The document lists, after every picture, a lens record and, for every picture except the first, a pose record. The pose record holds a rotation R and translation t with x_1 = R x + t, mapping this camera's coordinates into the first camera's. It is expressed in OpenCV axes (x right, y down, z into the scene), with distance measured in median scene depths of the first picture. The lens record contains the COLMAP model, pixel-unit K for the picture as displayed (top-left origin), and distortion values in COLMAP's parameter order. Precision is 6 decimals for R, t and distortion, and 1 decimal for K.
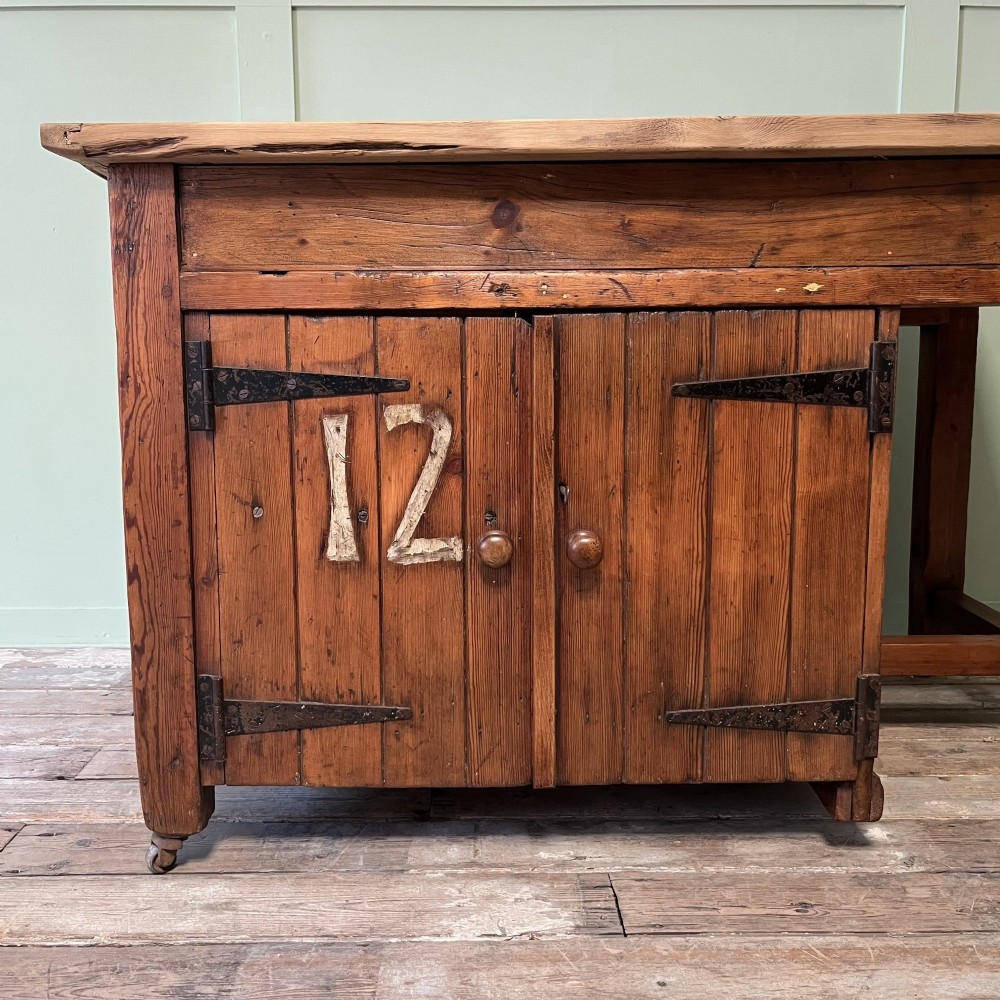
lens RADIAL K [[1030.5, 0, 493.8], [0, 1030.5, 502.6], [0, 0, 1]] dist [0.028332, -0.017383]
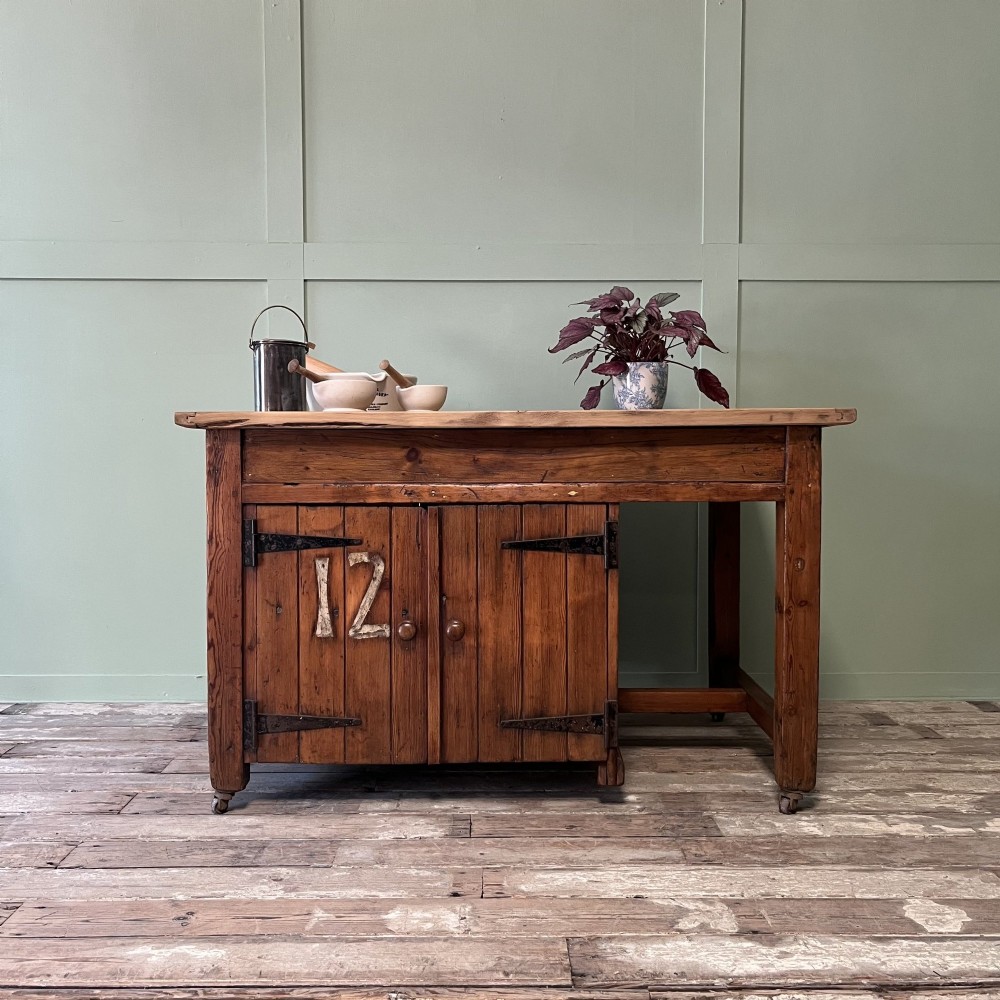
lens RADIAL K [[1060.5, 0, 501.8], [0, 1060.5, 497.4], [0, 0, 1]] dist [0.061707, -0.070554]
pose [[0.999994, 0.003438, -0.000485, 0.174457], [-0.003468, 0.995762, -0.091906, -0.018729], [0.000167, 0.091907, 0.995768, -0.939495]]
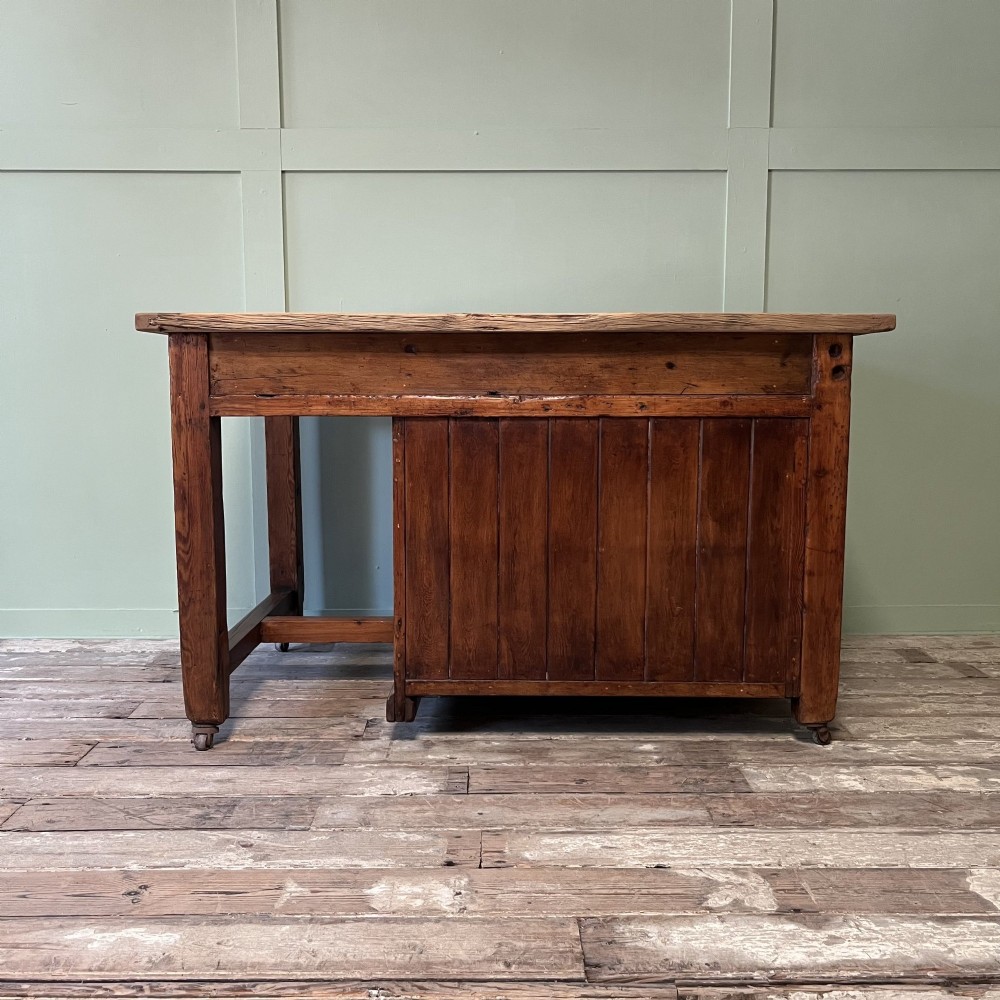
lens RADIAL K [[1054.3, 0, 500.0], [0, 1054.3, 500.0], [0, 0, 1]] dist [0.061310, -0.078432]
pose [[0.999982, 0.001342, -0.005876, 0.179544], [-0.001476, 0.999737, -0.022885, -0.016030], [0.005844, 0.022894, 0.999721, -0.683164]]
